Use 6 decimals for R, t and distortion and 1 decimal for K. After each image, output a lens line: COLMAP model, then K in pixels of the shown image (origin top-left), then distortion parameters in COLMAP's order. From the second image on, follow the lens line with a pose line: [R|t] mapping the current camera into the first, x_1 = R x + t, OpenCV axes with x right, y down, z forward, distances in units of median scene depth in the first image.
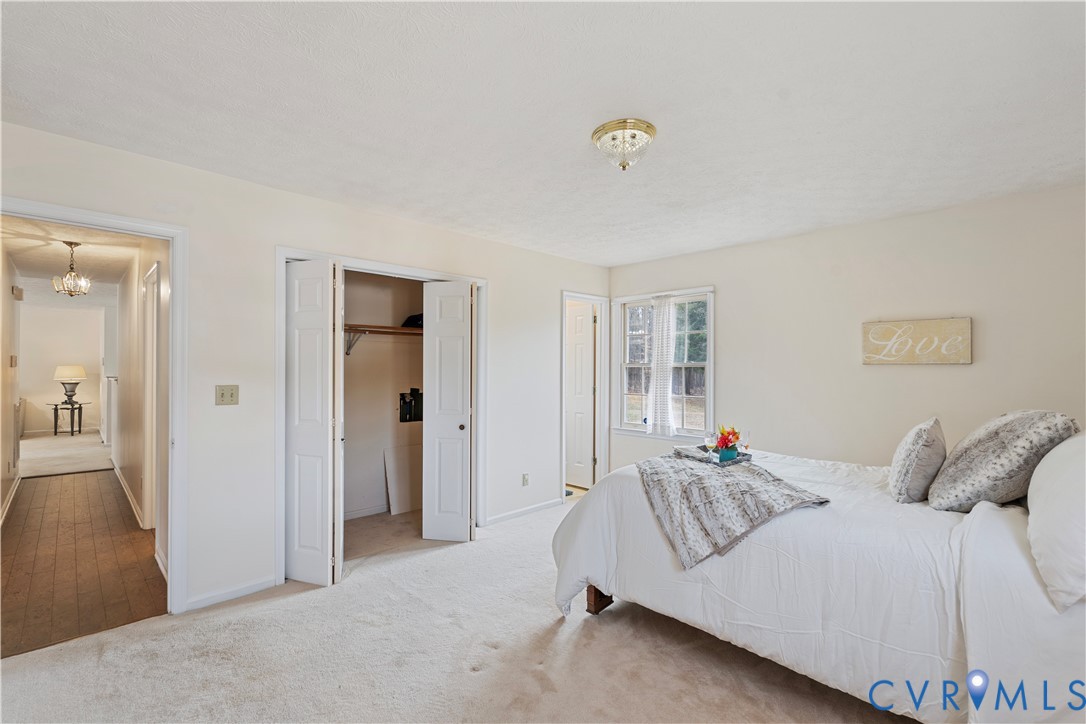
lens RADIAL K [[488.6, 0, 544.4], [0, 488.6, 371.9], [0, 0, 1]] dist [-0.002095, -0.000338]
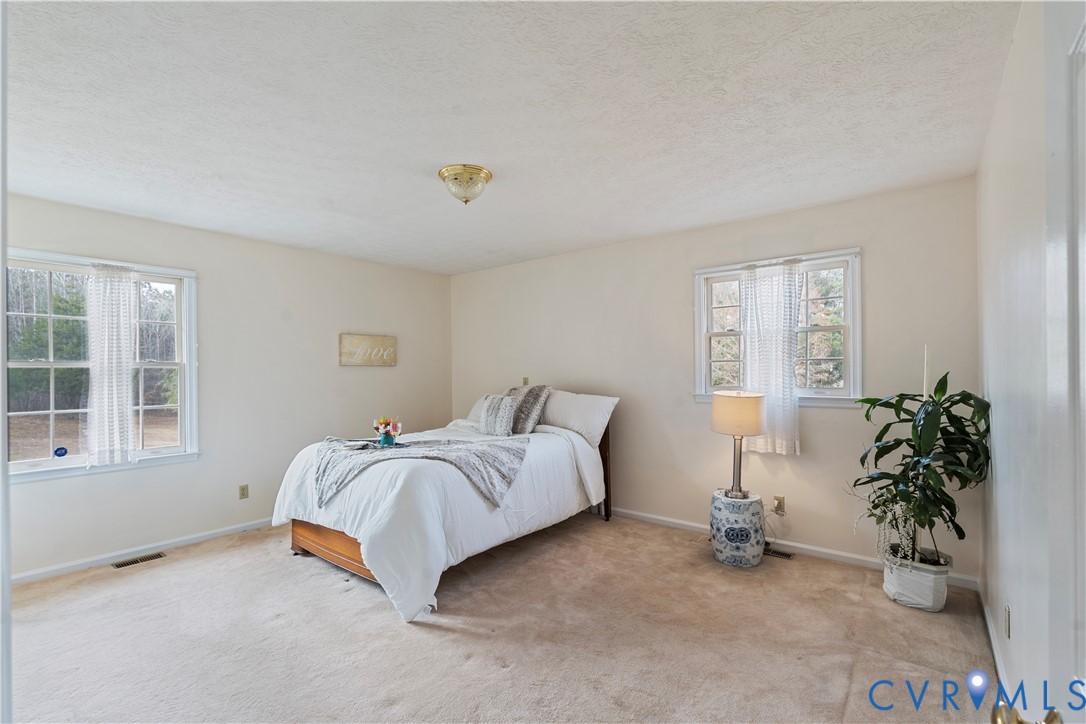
lens RADIAL K [[488.6, 0, 544.4], [0, 488.6, 371.9], [0, 0, 1]] dist [-0.002095, -0.000338]
pose [[-0.121394, -0.002392, 0.992602, -0.737350], [0.017012, 0.999845, 0.004490, 0.004826], [-0.992459, 0.017431, -0.121335, 0.662571]]
